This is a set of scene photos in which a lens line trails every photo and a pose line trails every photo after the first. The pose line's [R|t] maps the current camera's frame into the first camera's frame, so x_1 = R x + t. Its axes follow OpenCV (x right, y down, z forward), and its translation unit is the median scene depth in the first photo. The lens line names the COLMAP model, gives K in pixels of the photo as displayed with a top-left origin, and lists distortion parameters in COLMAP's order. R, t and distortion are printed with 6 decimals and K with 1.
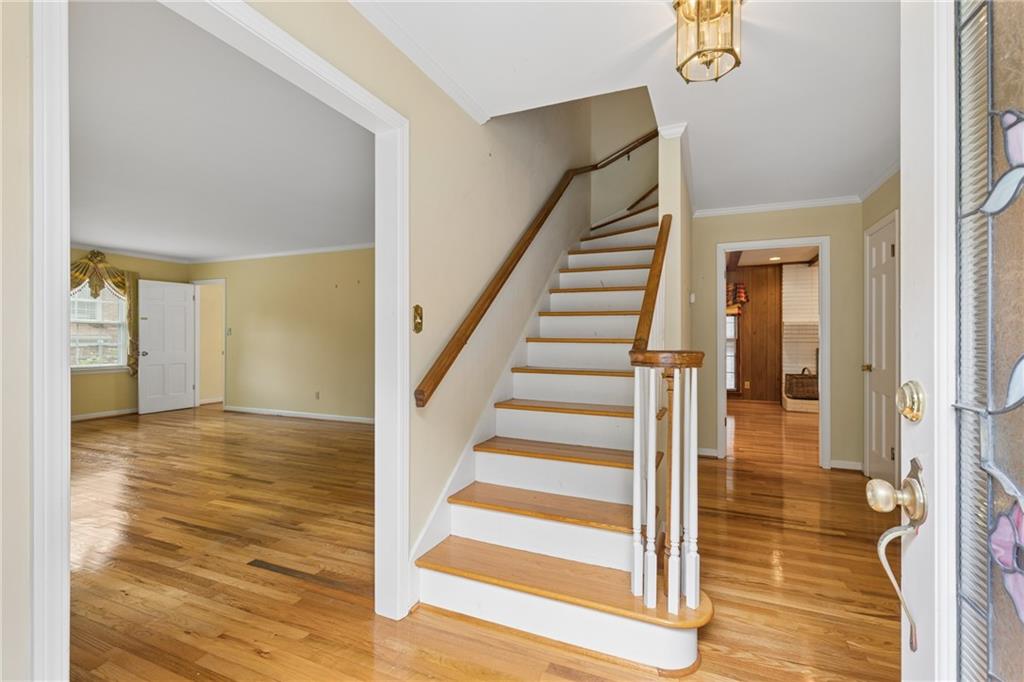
lens RADIAL K [[454.9, 0, 517.7], [0, 454.9, 337.8], [0, 0, 1]] dist [0.001228, -0.000619]
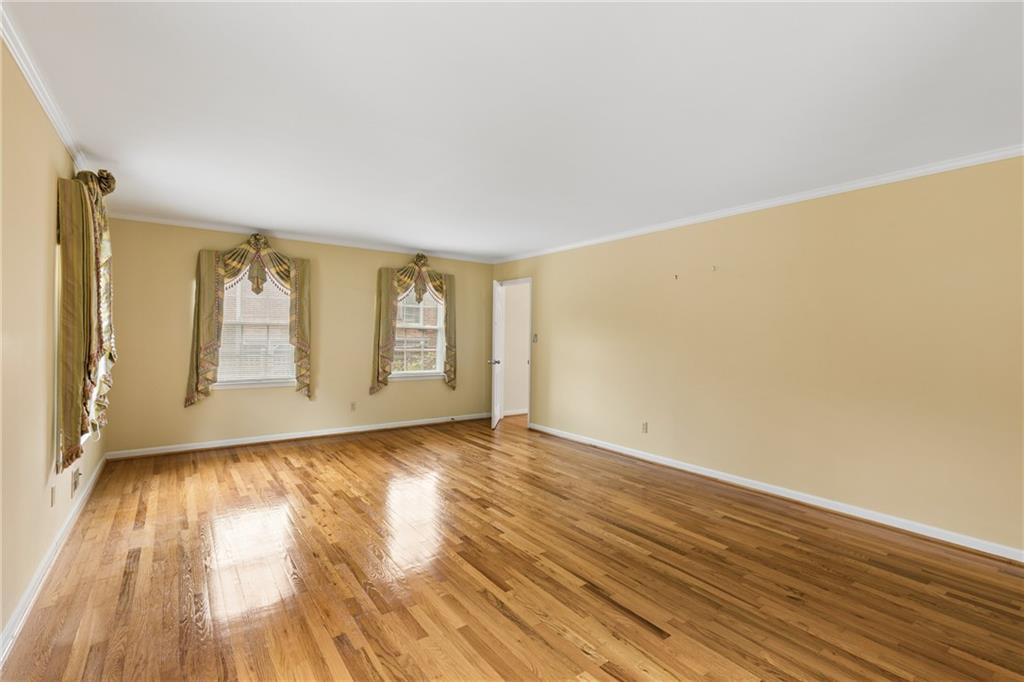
lens RADIAL K [[454.9, 0, 516.0], [0, 454.9, 339.3], [0, 0, 1]] dist [0.001228, -0.000619]
pose [[0.859096, 0.013462, -0.511638, -0.248152], [-0.010949, 0.999909, 0.007926, -0.019050], [0.511698, -0.001207, 0.859165, 0.266089]]
